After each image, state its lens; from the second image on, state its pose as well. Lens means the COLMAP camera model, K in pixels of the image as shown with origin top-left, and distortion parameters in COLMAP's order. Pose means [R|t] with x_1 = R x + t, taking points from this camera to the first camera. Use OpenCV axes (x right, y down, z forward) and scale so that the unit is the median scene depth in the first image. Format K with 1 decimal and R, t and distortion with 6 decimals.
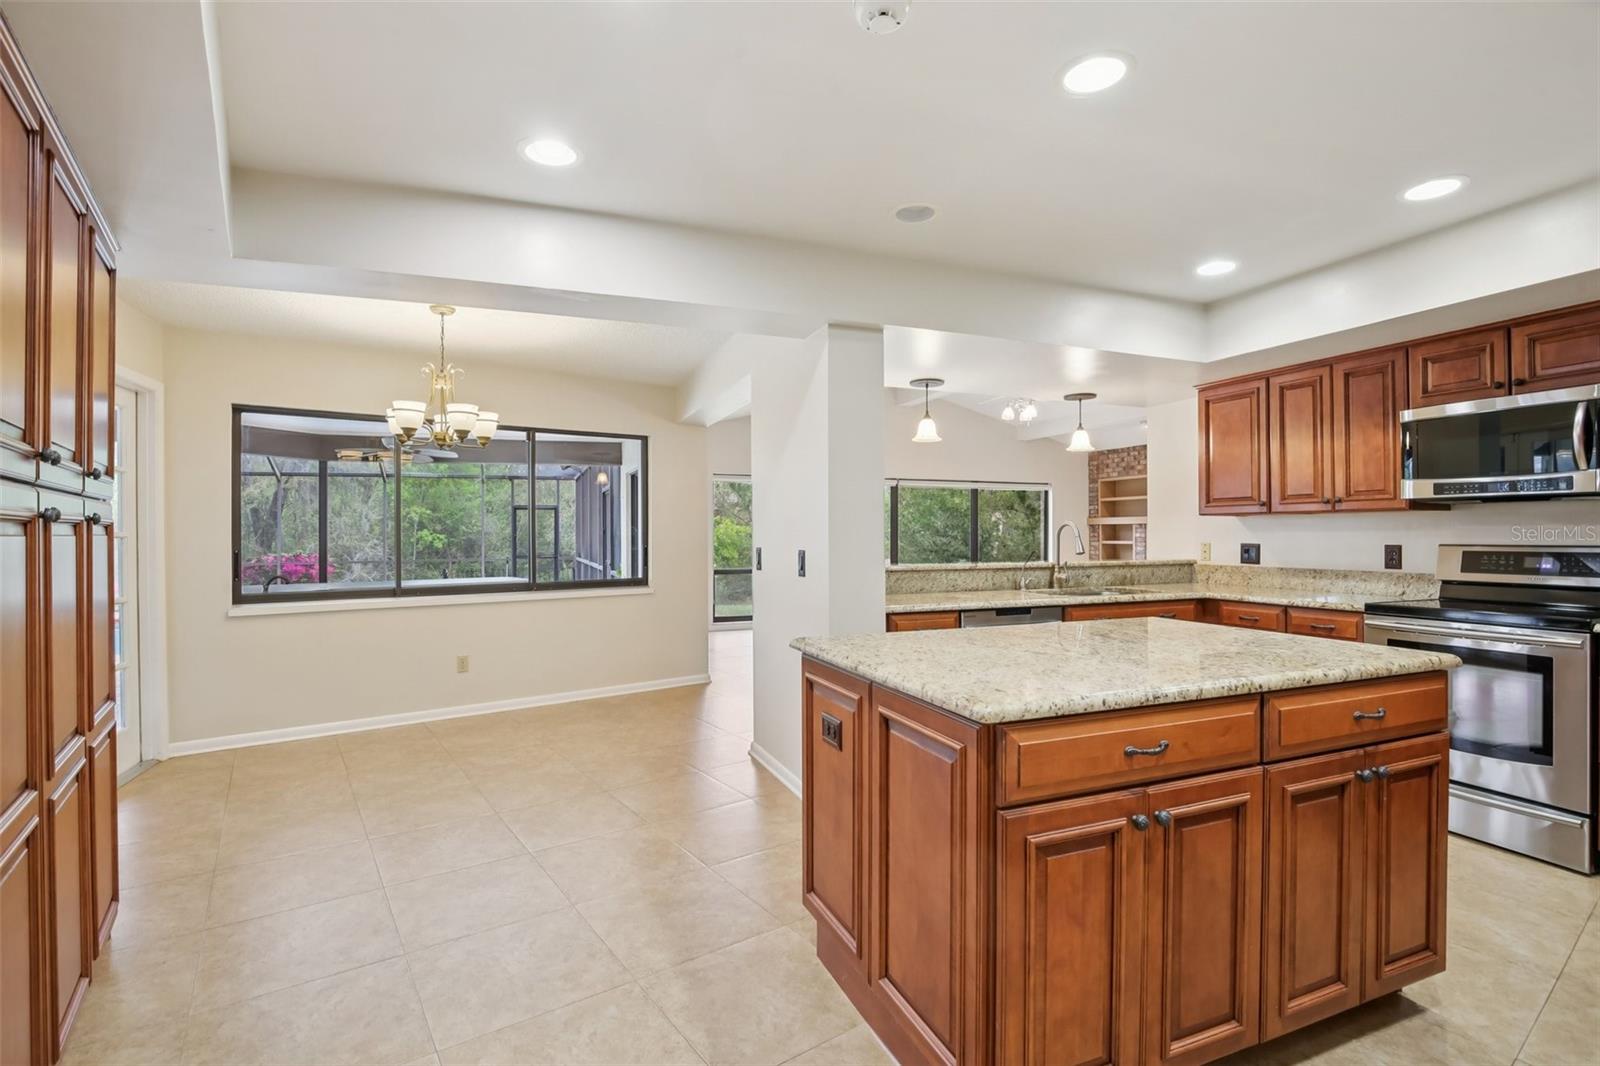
lens RADIAL K [[743.8, 0, 795.5], [0, 743.8, 532.8], [0, 0, 1]] dist [-0.032543, 0.006351]
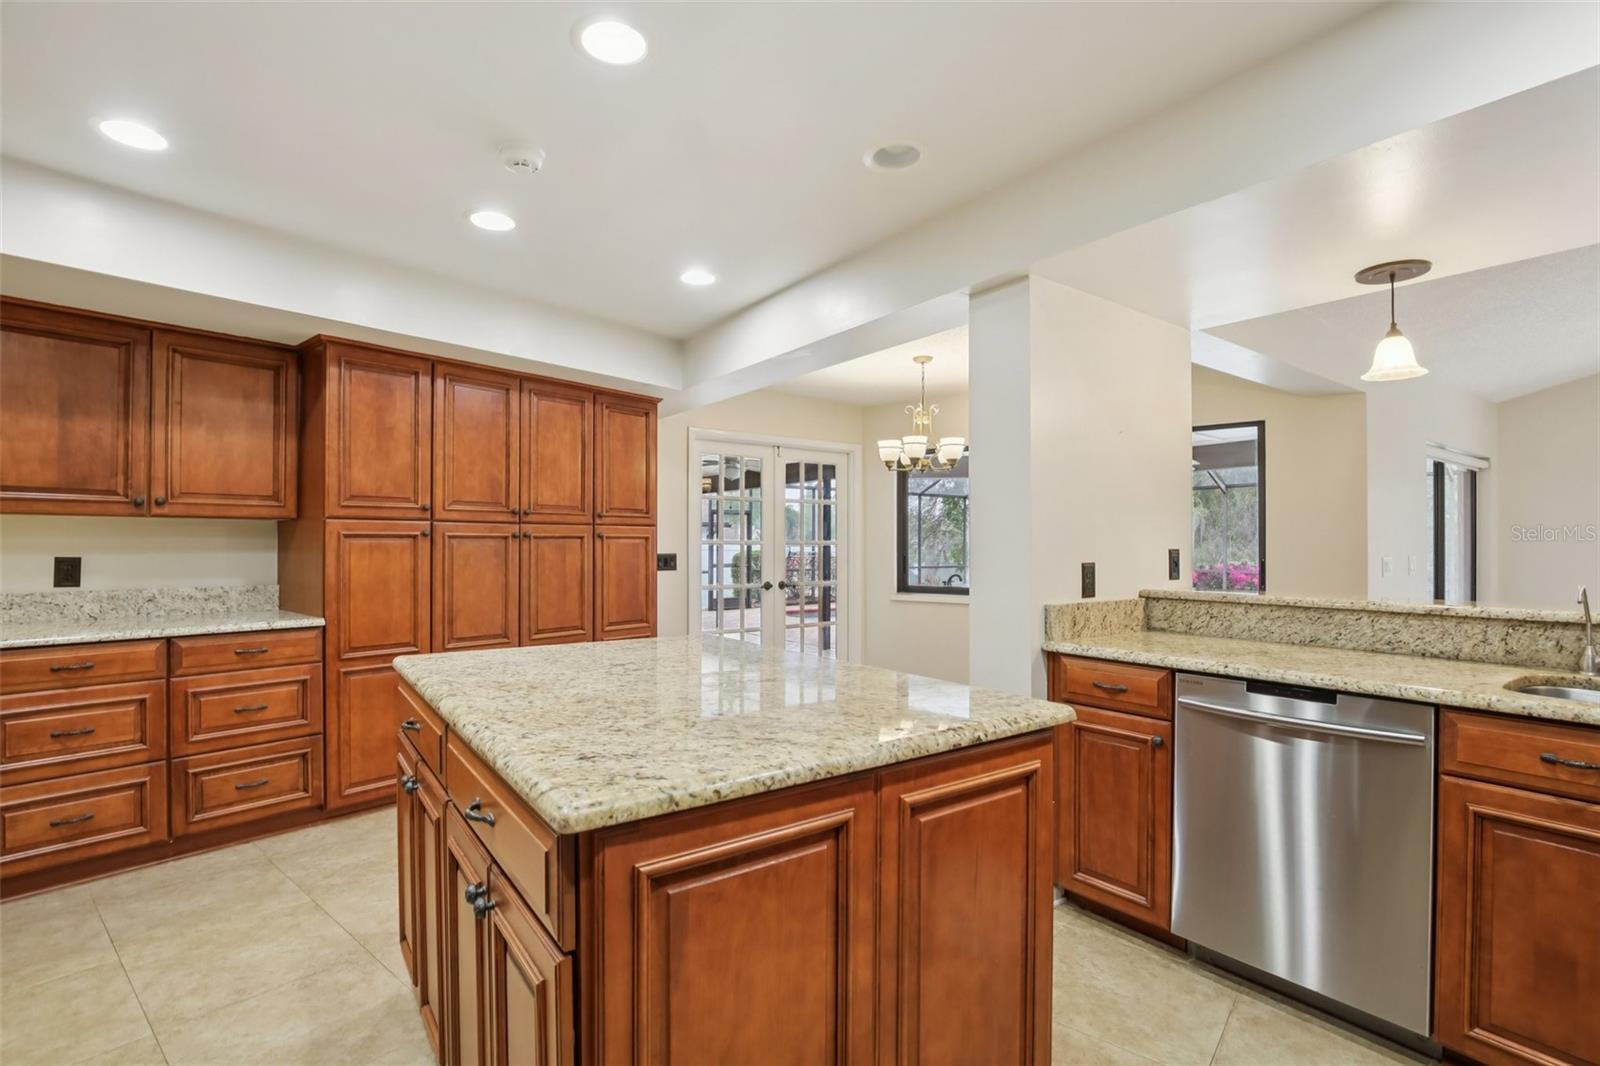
lens RADIAL K [[743.8, 0, 795.6], [0, 743.8, 536.1], [0, 0, 1]] dist [-0.032543, 0.006351]
pose [[0.257266, -0.007464, -0.966312, 1.217134], [-0.000334, 0.999969, -0.007813, -0.000468], [0.966341, 0.002333, 0.257255, 0.894407]]
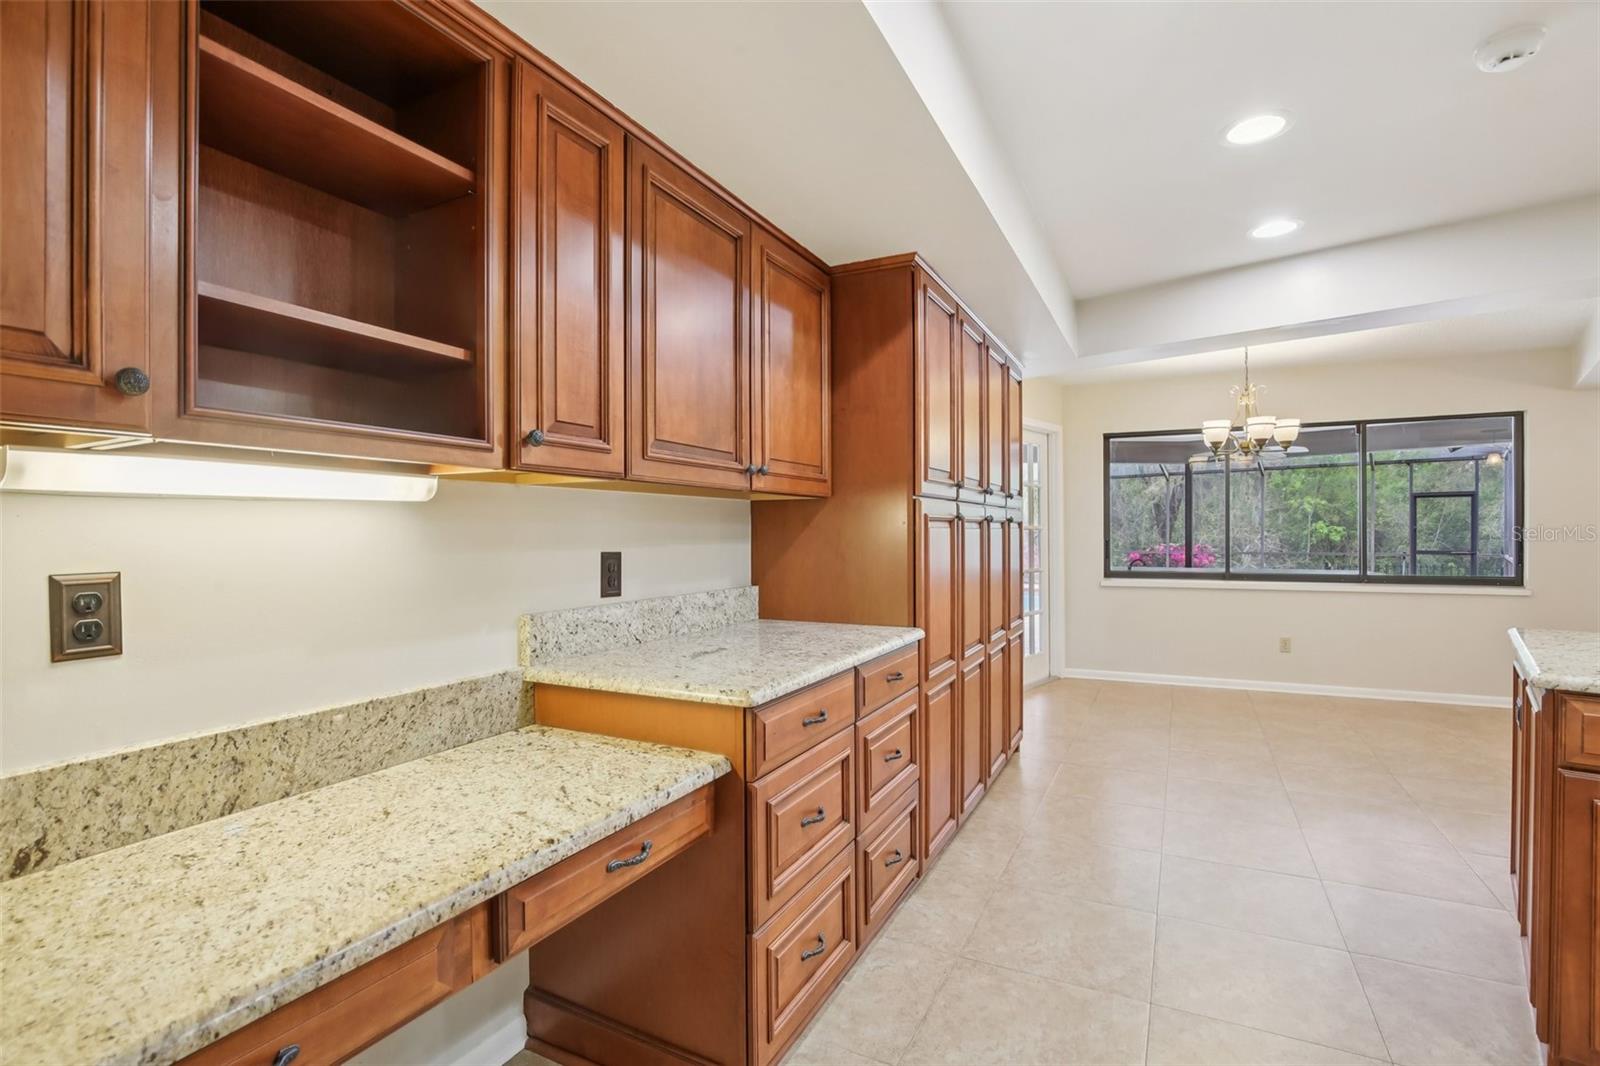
lens RADIAL K [[743.8, 0, 795.7], [0, 743.8, 531.4], [0, 0, 1]] dist [-0.032543, 0.006351]
pose [[0.456194, 0.003942, -0.889872, 0.451082], [0.003881, 0.999972, 0.006419, -0.002454], [0.889872, -0.006382, 0.456166, -0.348130]]
